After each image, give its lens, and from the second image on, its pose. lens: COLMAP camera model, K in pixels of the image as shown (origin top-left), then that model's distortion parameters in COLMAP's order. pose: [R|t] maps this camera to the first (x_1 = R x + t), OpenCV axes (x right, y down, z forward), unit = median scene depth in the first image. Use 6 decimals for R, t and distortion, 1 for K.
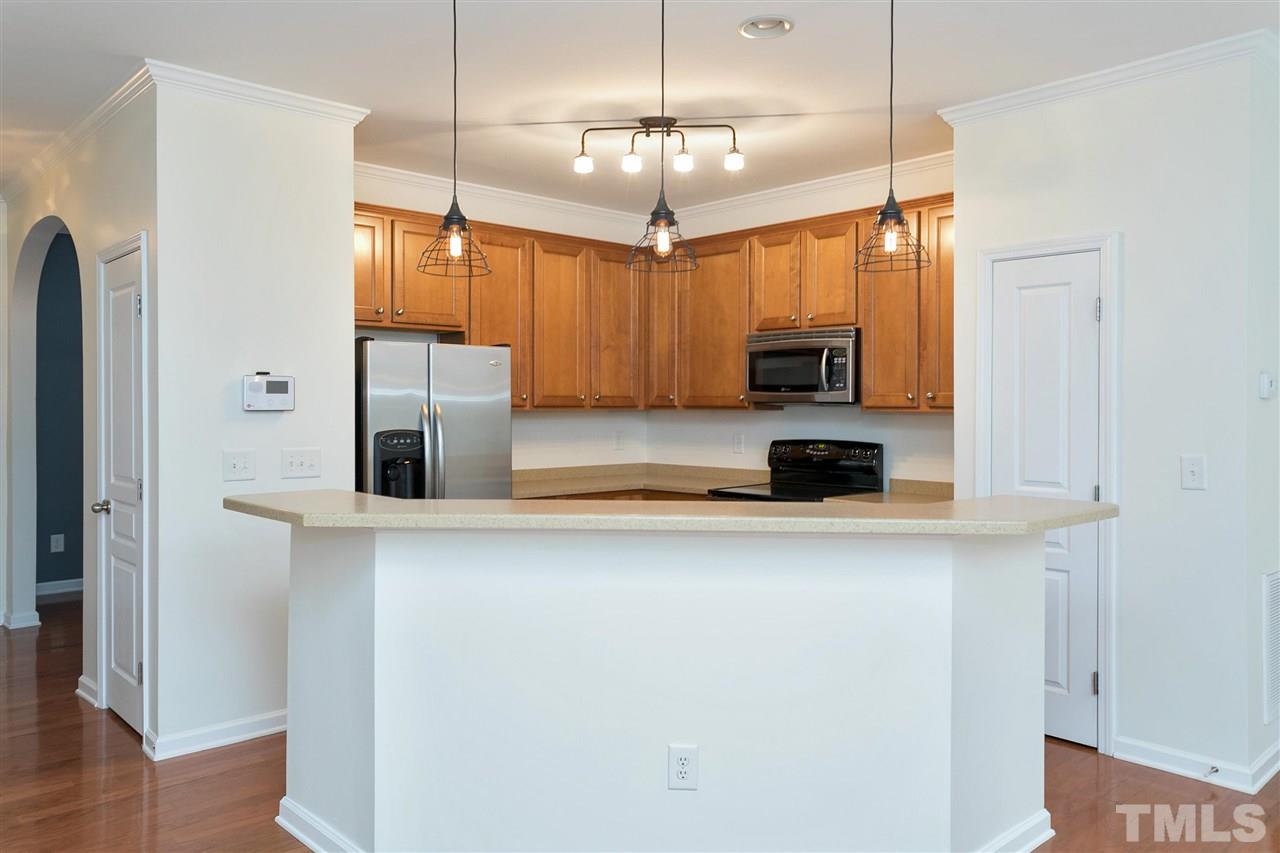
lens RADIAL K [[944.8, 0, 641.2], [0, 944.8, 413.4], [0, 0, 1]] dist [0.002493, 0.005615]
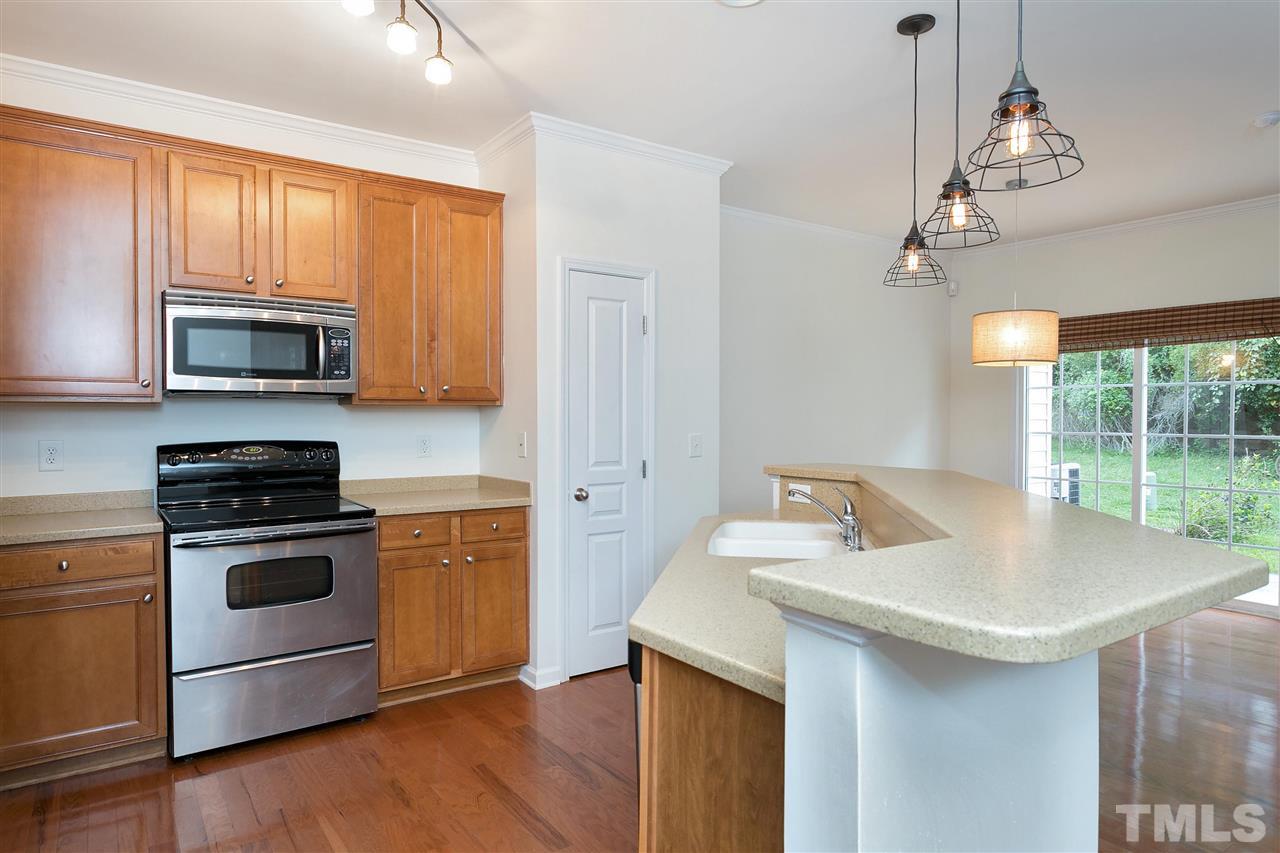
lens RADIAL K [[803.5, 0, 640.0], [0, 803.5, 426.5], [0, 0, 1]] dist [-0.001388, 0.000568]
pose [[0.157300, -0.014091, 0.987450, -0.525696], [0.005931, 0.999894, 0.013324, 0.011318], [-0.987533, 0.003761, 0.157367, 0.738294]]
